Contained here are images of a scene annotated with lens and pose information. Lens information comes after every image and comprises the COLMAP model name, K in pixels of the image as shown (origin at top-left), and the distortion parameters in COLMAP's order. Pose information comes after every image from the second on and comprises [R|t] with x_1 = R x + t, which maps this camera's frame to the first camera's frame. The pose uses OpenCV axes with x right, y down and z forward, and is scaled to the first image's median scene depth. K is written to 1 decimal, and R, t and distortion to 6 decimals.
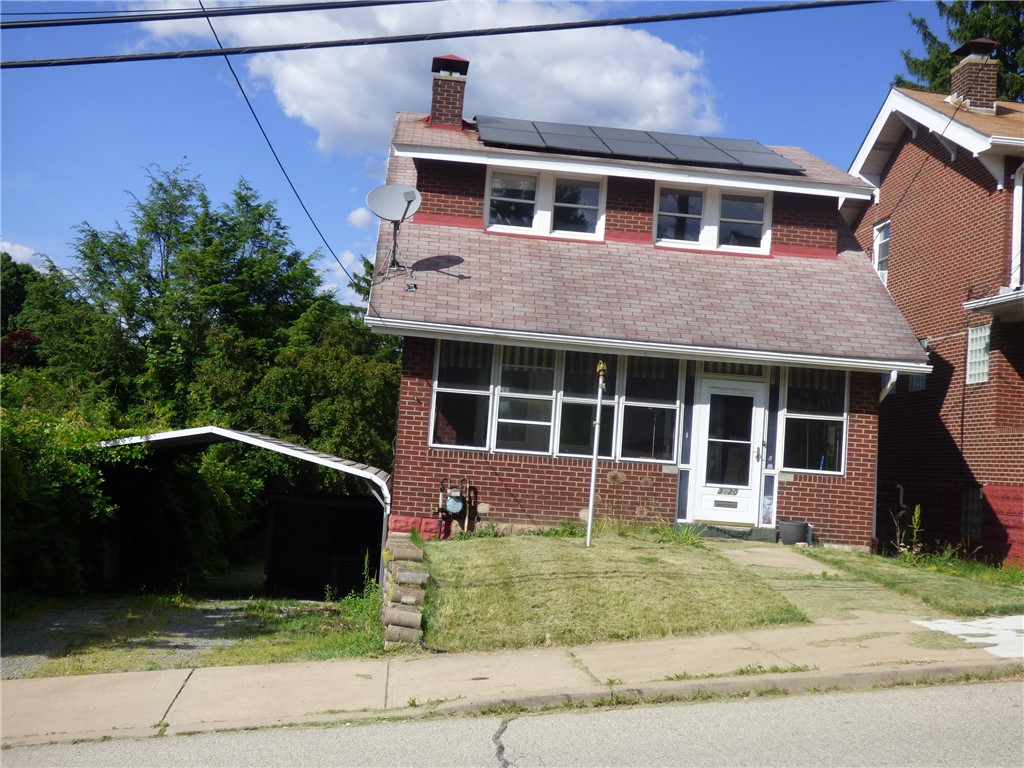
lens RADIAL K [[1280.1, 0, 511.5], [0, 1280.1, 378.3], [0, 0, 1]] dist [-0.005420, 0.000000]
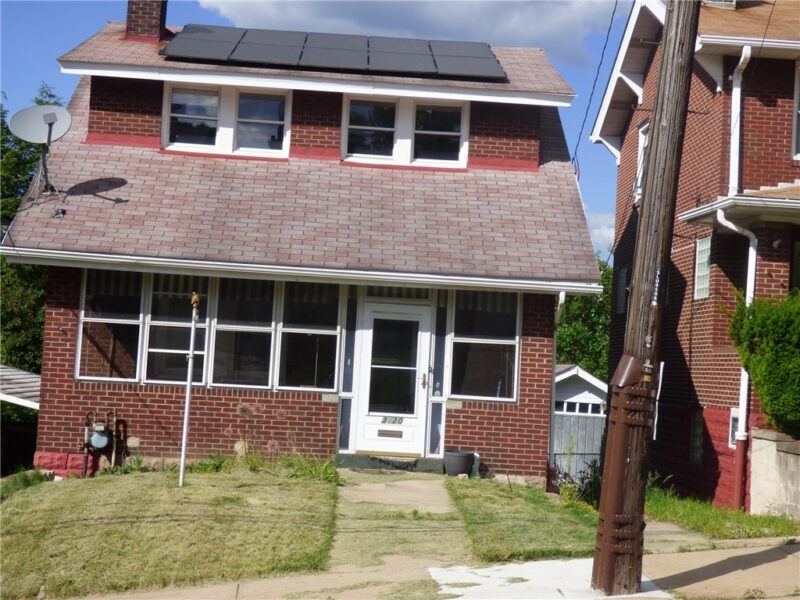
lens RADIAL K [[1353.6, 0, 399.2], [0, 1353.6, 292.9], [0, 0, 1]] dist [0.100865, 0.000000]
pose [[0.998669, -0.016997, -0.048690, 0.223298], [0.017530, 0.999791, 0.010544, -0.017374], [0.048501, -0.011383, 0.998758, -0.009265]]
